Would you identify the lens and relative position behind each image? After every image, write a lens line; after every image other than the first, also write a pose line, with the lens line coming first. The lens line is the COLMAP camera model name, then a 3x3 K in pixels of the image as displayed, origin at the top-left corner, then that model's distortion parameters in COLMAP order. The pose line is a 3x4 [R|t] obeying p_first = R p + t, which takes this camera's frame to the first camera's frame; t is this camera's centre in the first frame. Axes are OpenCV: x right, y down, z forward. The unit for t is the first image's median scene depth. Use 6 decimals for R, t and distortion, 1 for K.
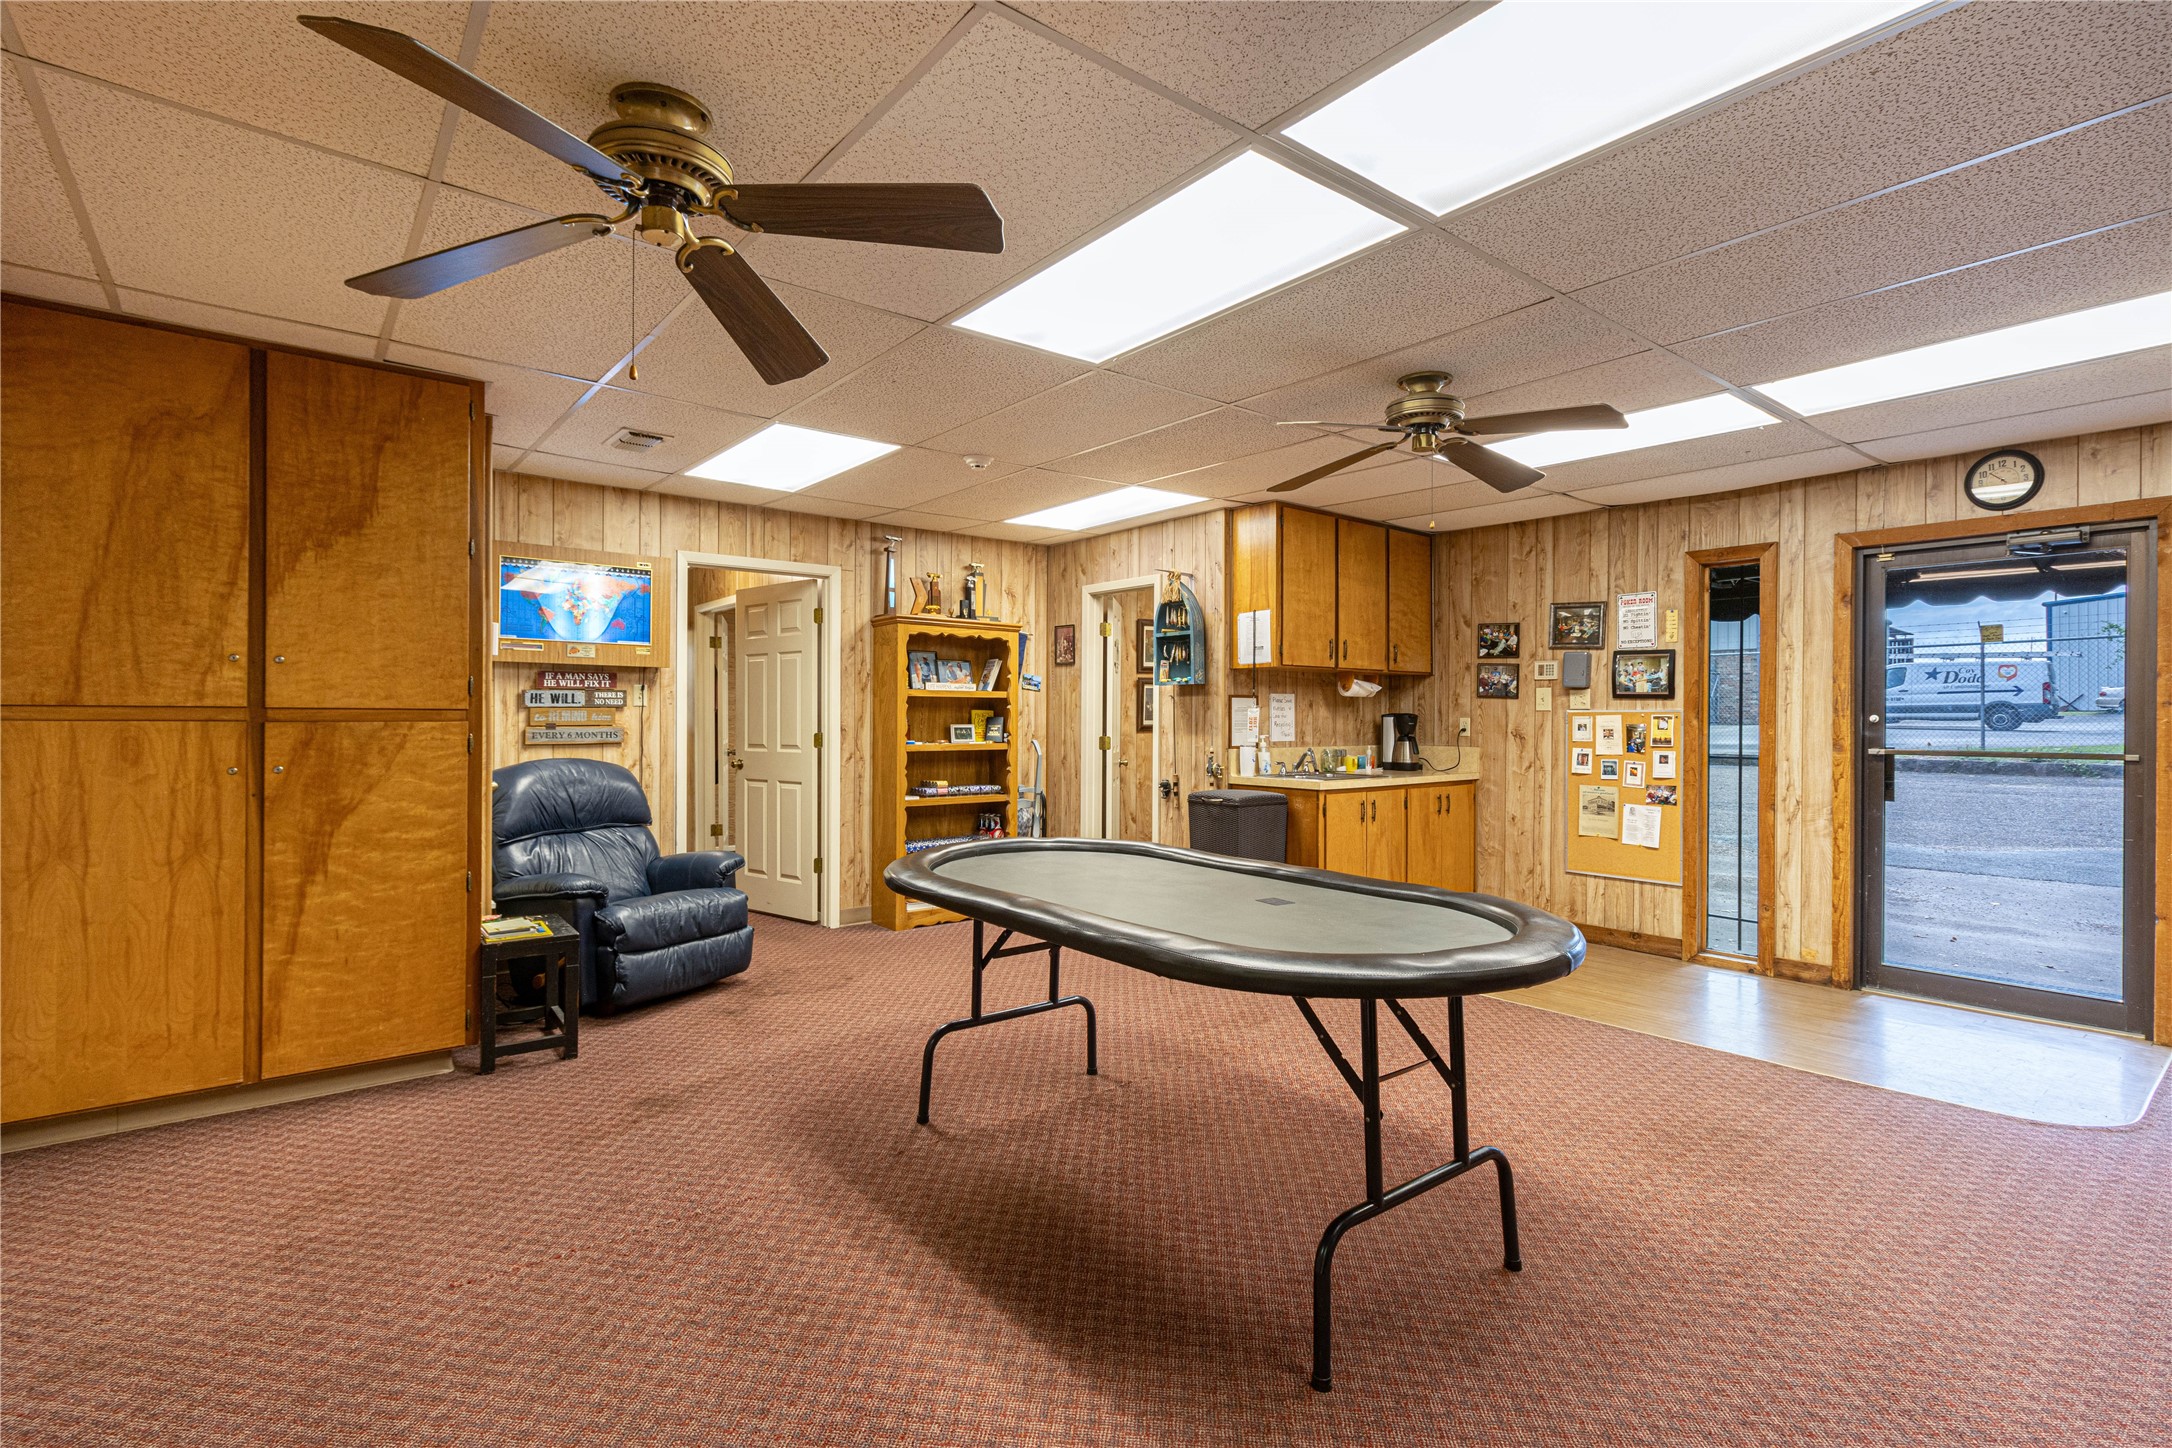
lens RADIAL K [[1008.1, 0, 1075.2], [0, 1008.1, 712.4], [0, 0, 1]] dist [0.002891, 0.000626]
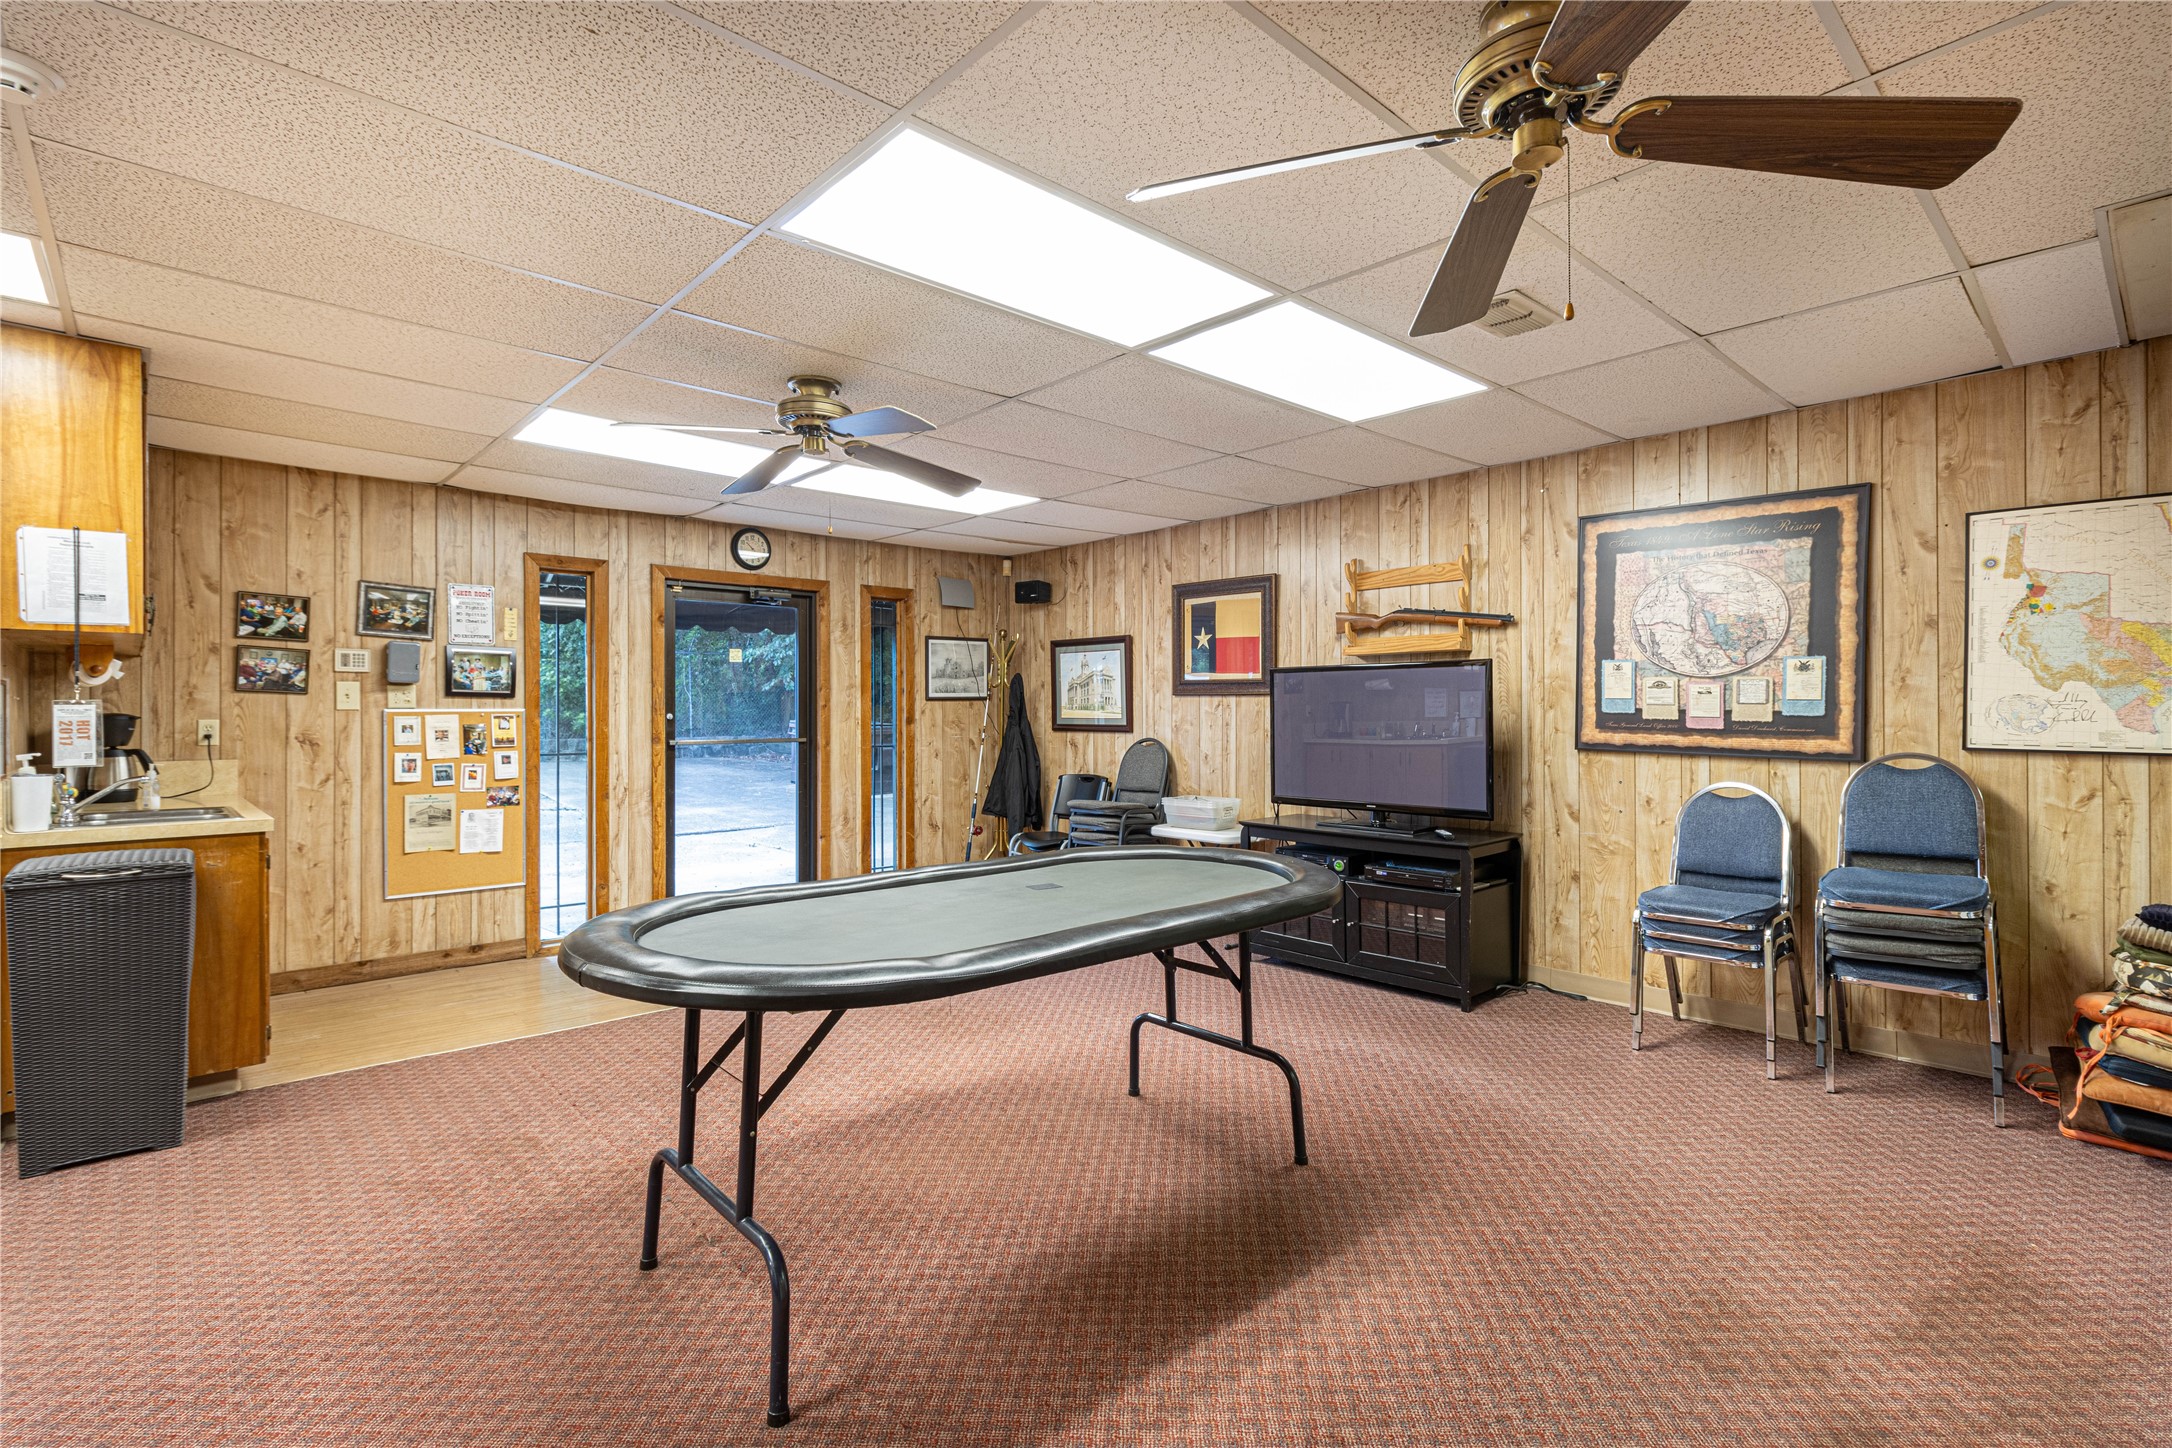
lens RADIAL K [[1008.1, 0, 1087.5], [0, 1008.1, 716.7], [0, 0, 1]] dist [0.002891, 0.000626]
pose [[-0.077534, -0.005461, 0.996975, -0.425701], [0.000435, 0.999985, 0.005512, -0.000299], [-0.996990, 0.000861, -0.077530, 0.500409]]
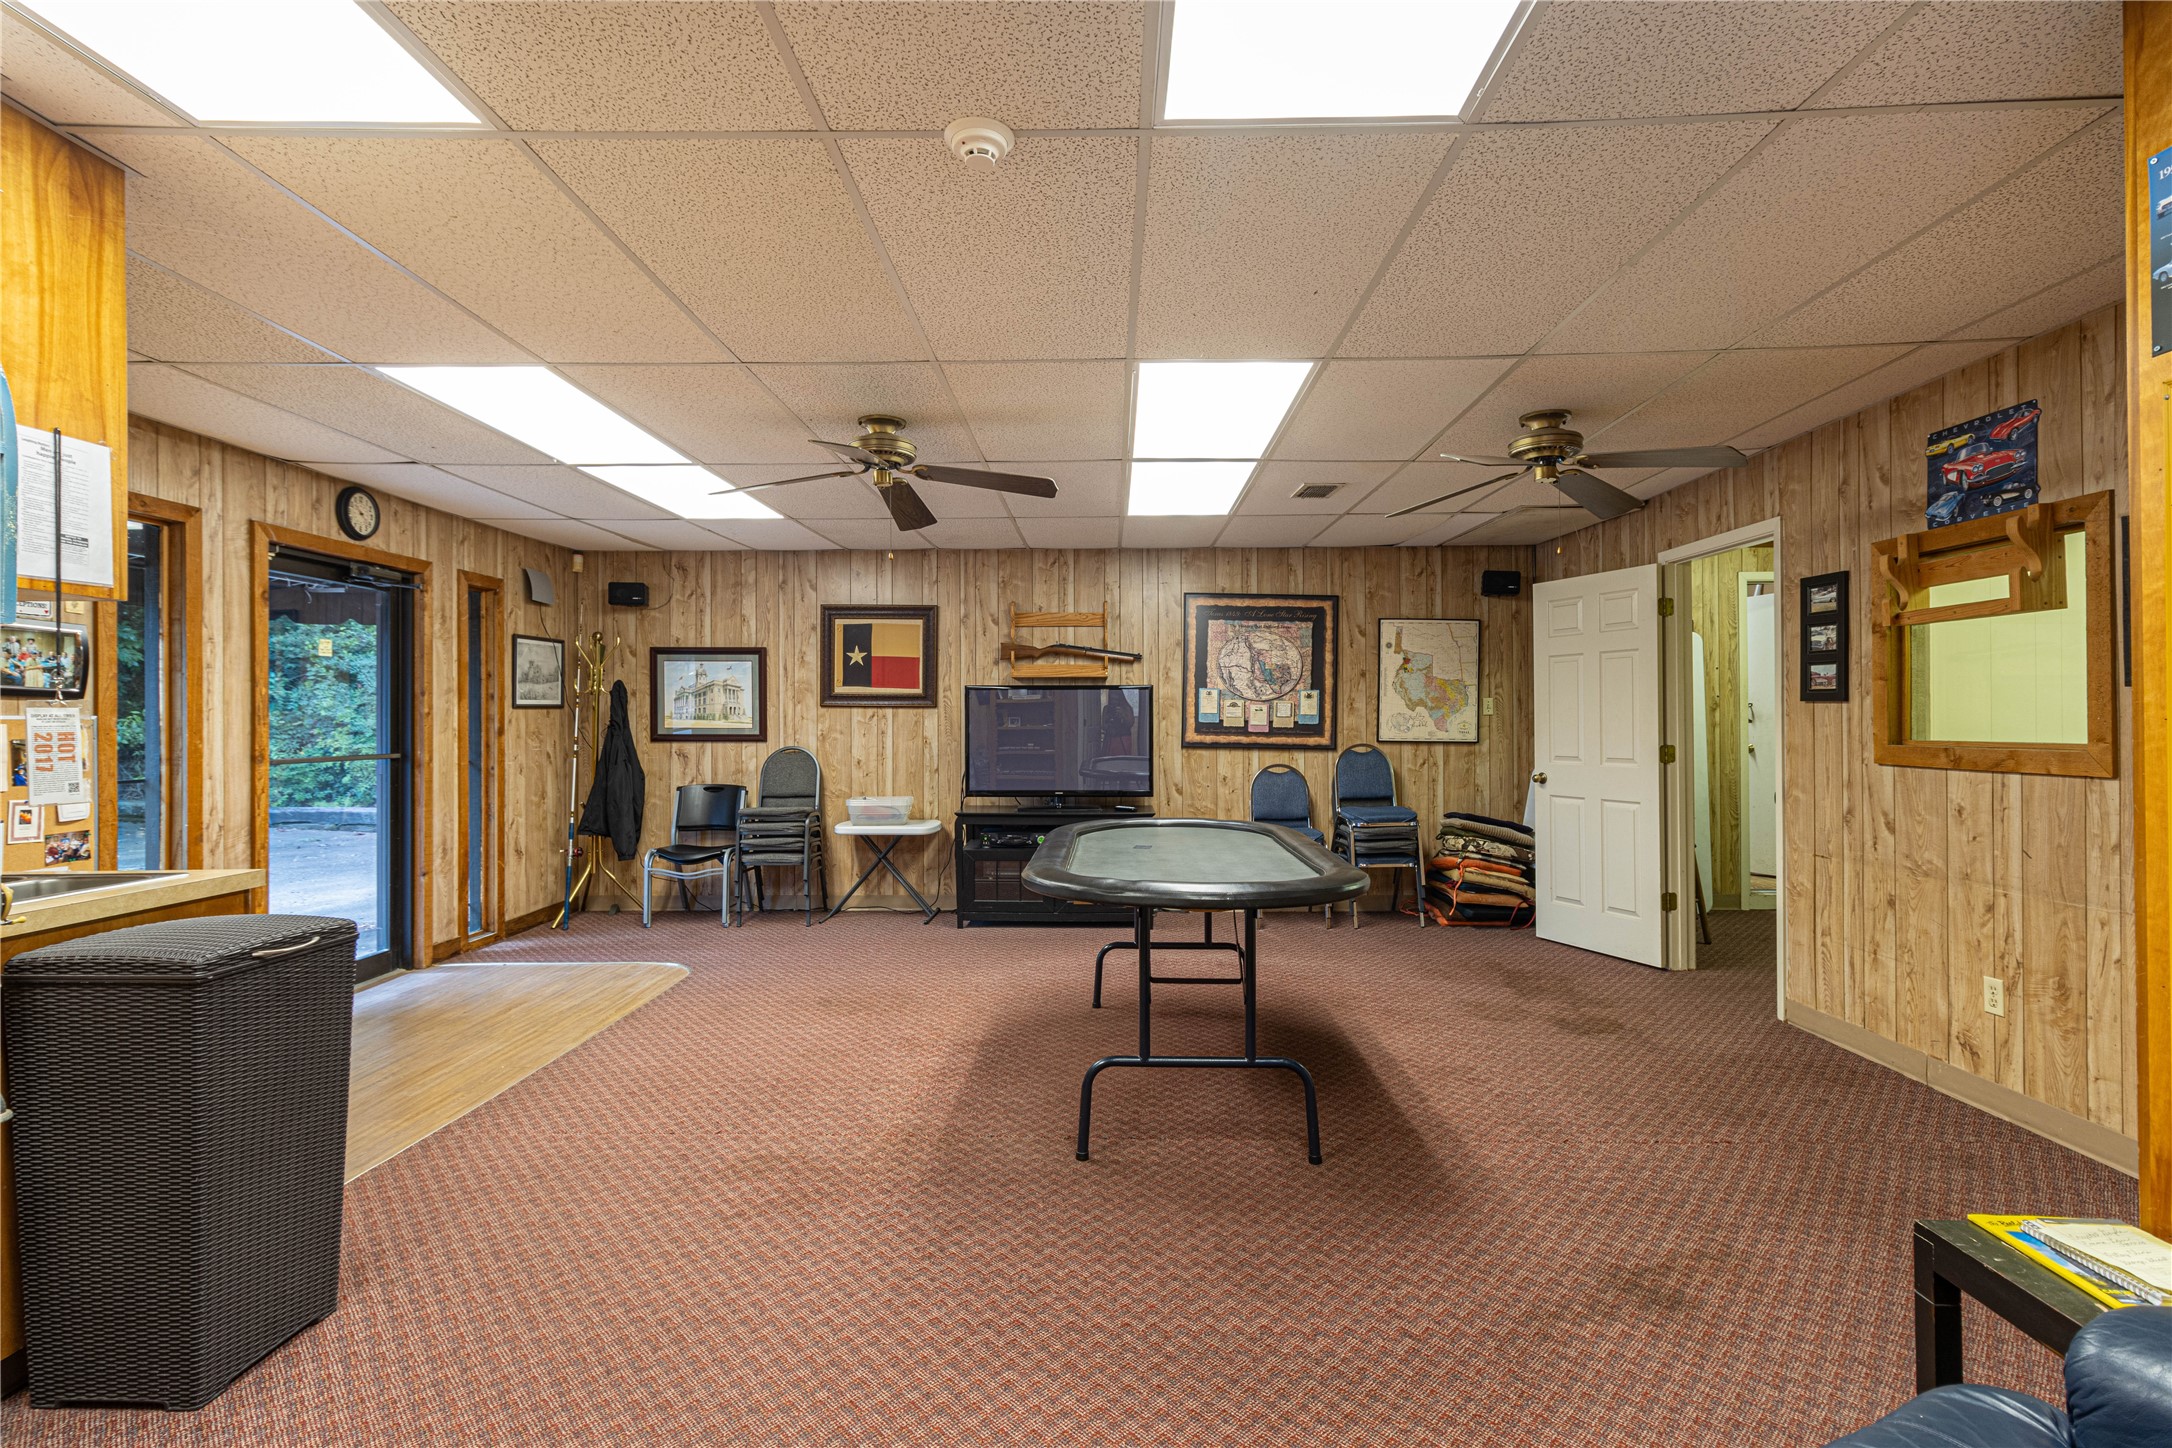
lens RADIAL K [[1008.1, 0, 1096.6], [0, 1008.1, 720.0], [0, 0, 1]] dist [0.002891, 0.000626]
pose [[-0.777438, 0.000574, 0.628959, -0.333116], [-0.000799, 0.999998, -0.001900, 0.000678], [-0.628959, -0.001980, -0.777436, 1.064591]]
